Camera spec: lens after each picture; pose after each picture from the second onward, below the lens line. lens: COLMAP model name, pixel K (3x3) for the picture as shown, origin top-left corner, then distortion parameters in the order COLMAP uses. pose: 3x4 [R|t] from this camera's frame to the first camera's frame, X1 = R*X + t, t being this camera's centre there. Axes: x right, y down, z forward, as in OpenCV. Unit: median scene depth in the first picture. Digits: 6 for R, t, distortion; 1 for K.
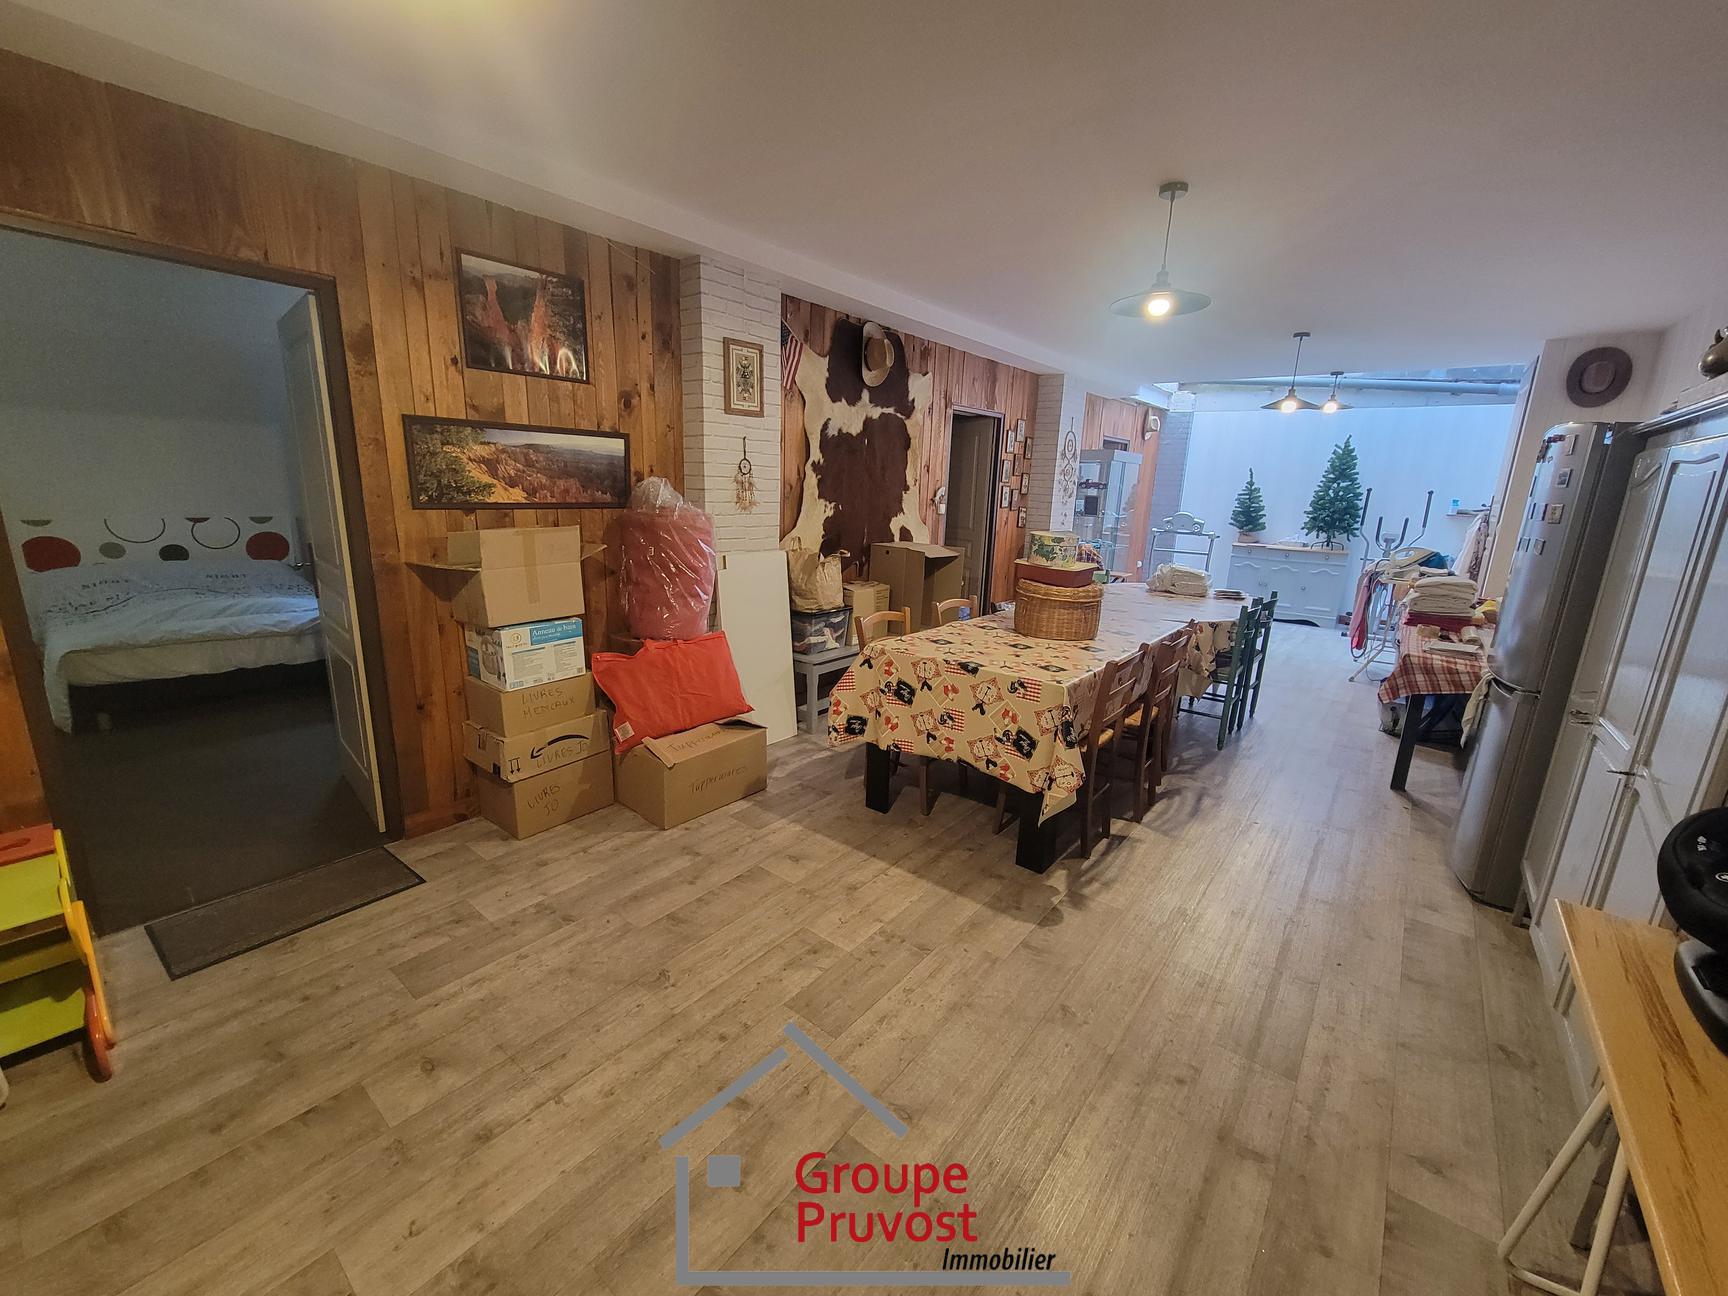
lens RADIAL K [[702.6, 0, 871.3], [0, 702.6, 650.8], [0, 0, 1]] dist [0.002972, 0.000129]
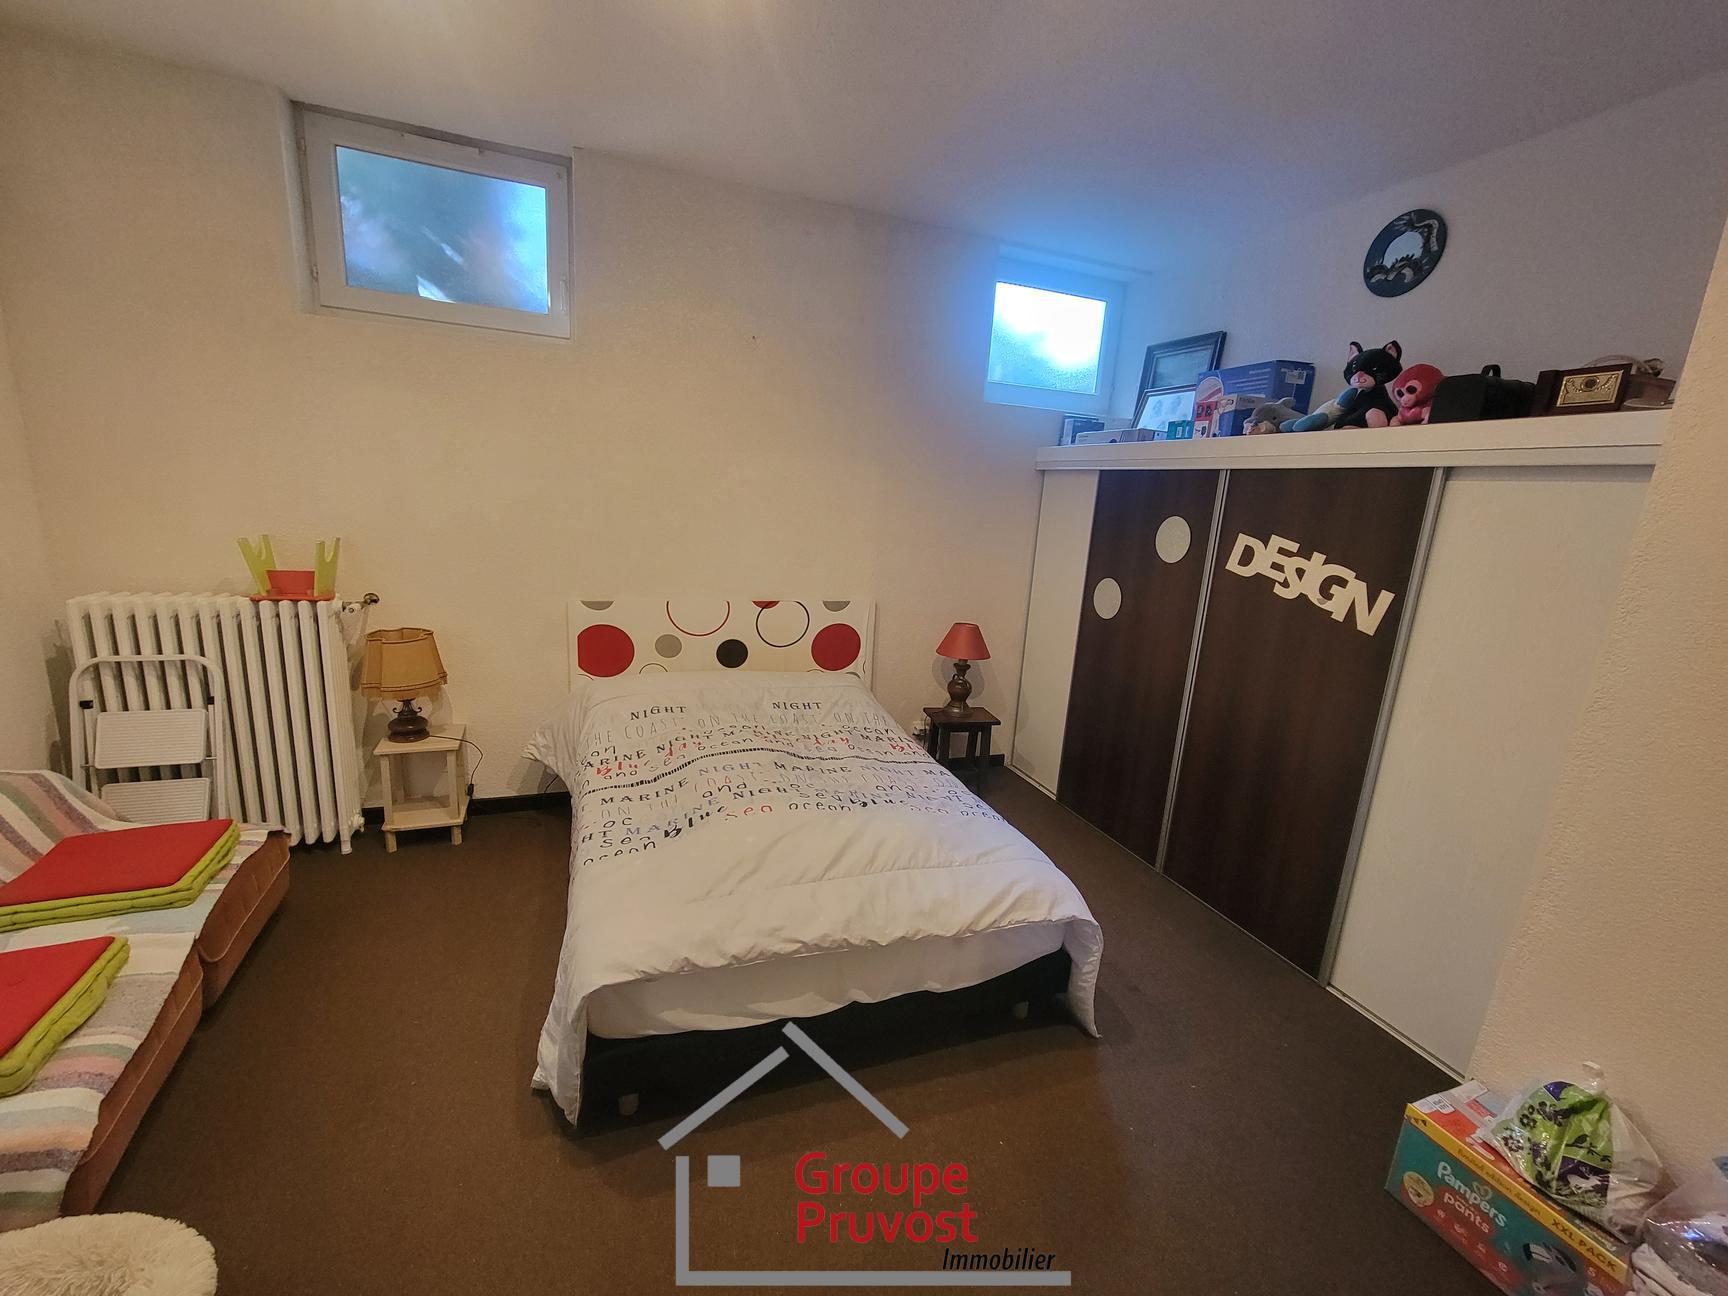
lens RADIAL K [[702.6, 0, 855.4], [0, 702.6, 642.6], [0, 0, 1]] dist [0.002972, 0.000129]
pose [[0.863944, 0.120101, -0.489058, -0.594769], [-0.139479, 0.990220, -0.003222, -0.171589], [0.483887, 0.070997, 0.872246, 0.499654]]
